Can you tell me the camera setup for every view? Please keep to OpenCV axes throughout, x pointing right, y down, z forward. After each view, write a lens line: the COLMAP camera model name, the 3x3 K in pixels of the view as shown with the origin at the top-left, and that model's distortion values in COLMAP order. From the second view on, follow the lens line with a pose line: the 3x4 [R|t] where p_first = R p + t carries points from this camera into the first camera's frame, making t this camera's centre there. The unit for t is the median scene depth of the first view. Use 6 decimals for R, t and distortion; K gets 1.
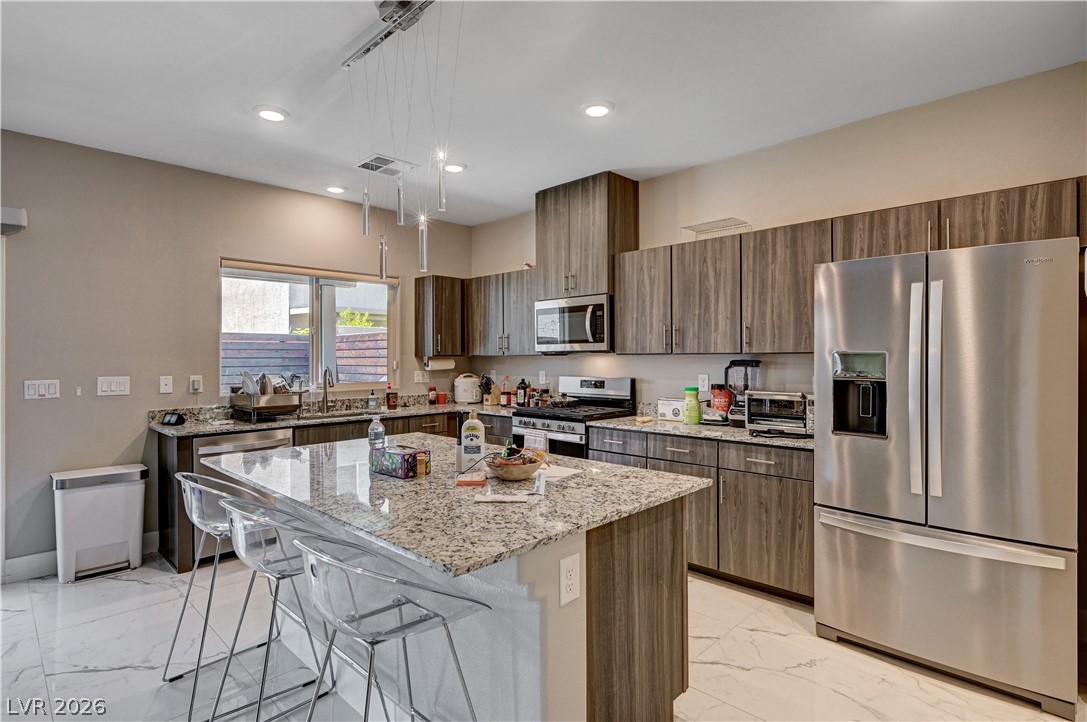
lens RADIAL K [[548.0, 0, 554.8], [0, 548.0, 355.3], [0, 0, 1]] dist [0.000547, -0.000056]
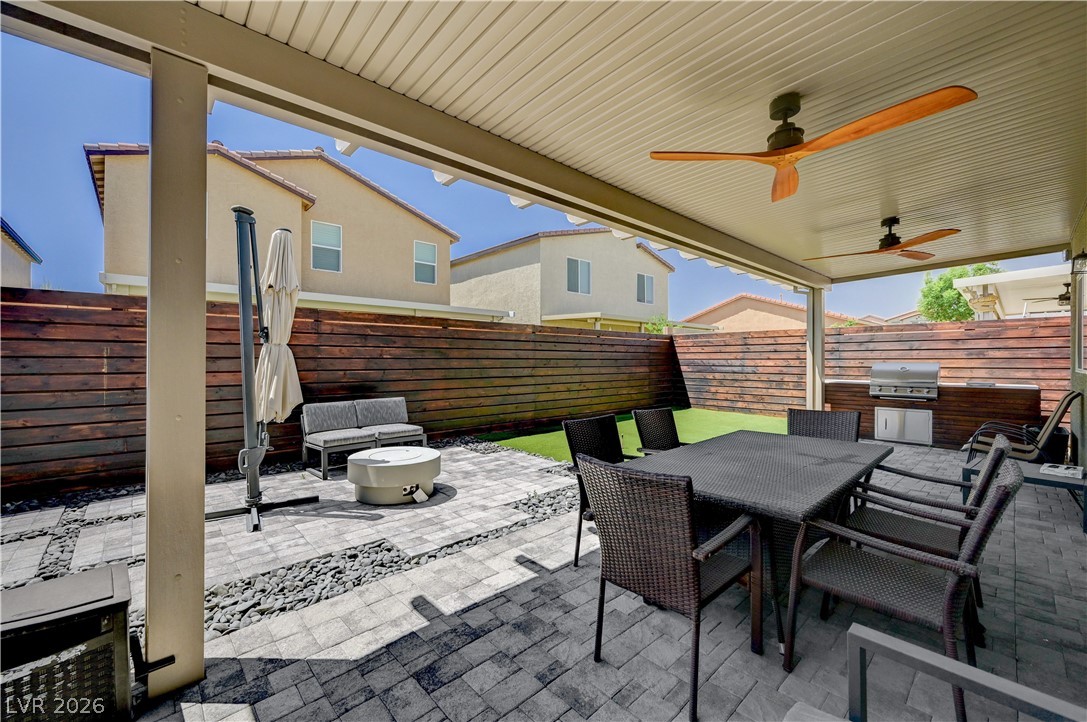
lens RADIAL K [[437.9, 0, 543.5], [0, 437.9, 361.0], [0, 0, 1]] dist [-0.001780, -0.000129]
pose [[0.998017, 0.003766, -0.062834, -1.834167], [-0.003248, 0.999960, 0.008344, 0.045552], [0.062863, -0.008124, 0.997989, 0.022429]]
